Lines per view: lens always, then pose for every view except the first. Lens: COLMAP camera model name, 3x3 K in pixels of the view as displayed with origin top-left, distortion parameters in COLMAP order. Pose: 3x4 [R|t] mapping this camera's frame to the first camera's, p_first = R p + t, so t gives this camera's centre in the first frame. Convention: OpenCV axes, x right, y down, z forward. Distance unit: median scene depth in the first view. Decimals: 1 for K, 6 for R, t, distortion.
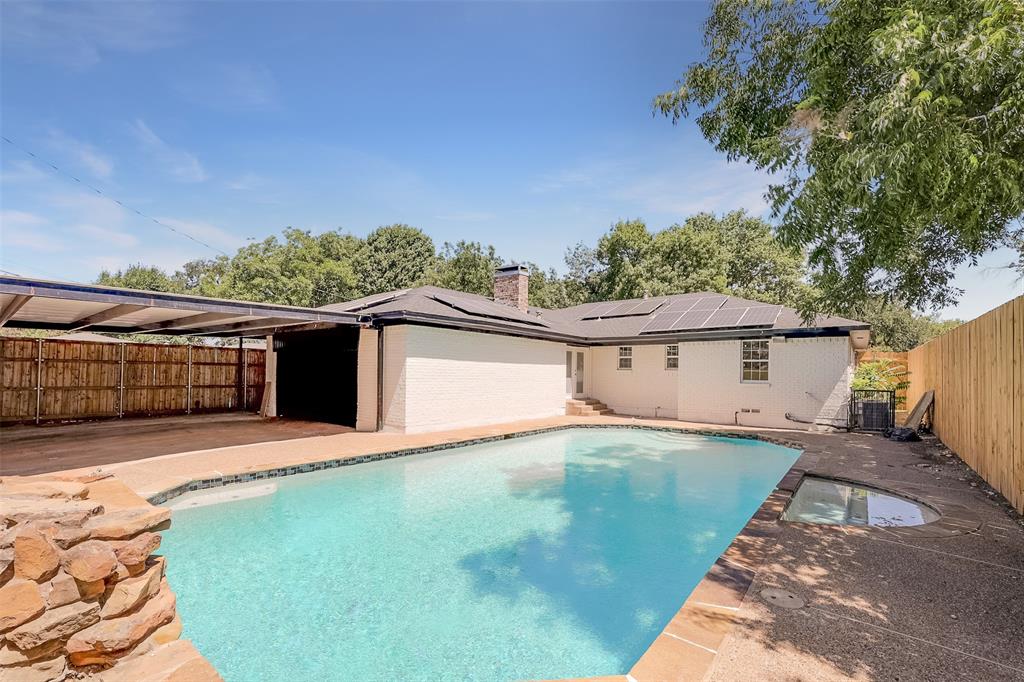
lens RADIAL K [[437.1, 0, 512.1], [0, 437.1, 361.8], [0, 0, 1]] dist [-0.049740, 0.014024]
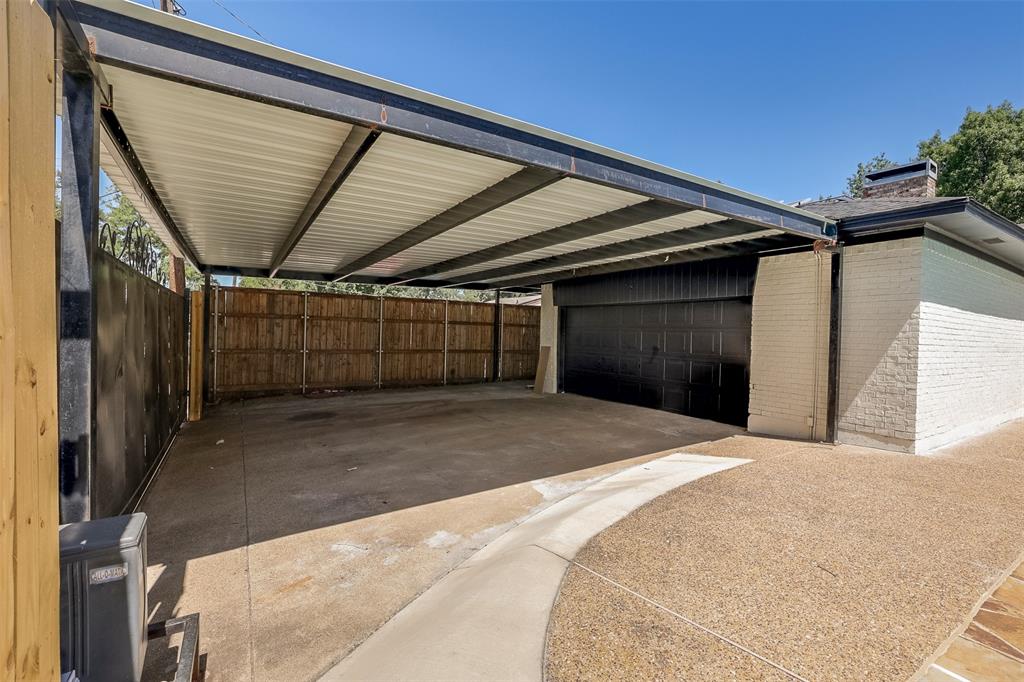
lens RADIAL K [[449.2, 0, 508.0], [0, 449.2, 330.2], [0, 0, 1]] dist [-0.052866, 0.016458]
pose [[0.940044, 0.003835, -0.341032, -0.378406], [-0.000559, 0.999953, 0.009706, 0.010720], [0.341054, -0.008934, 0.940001, 0.258771]]
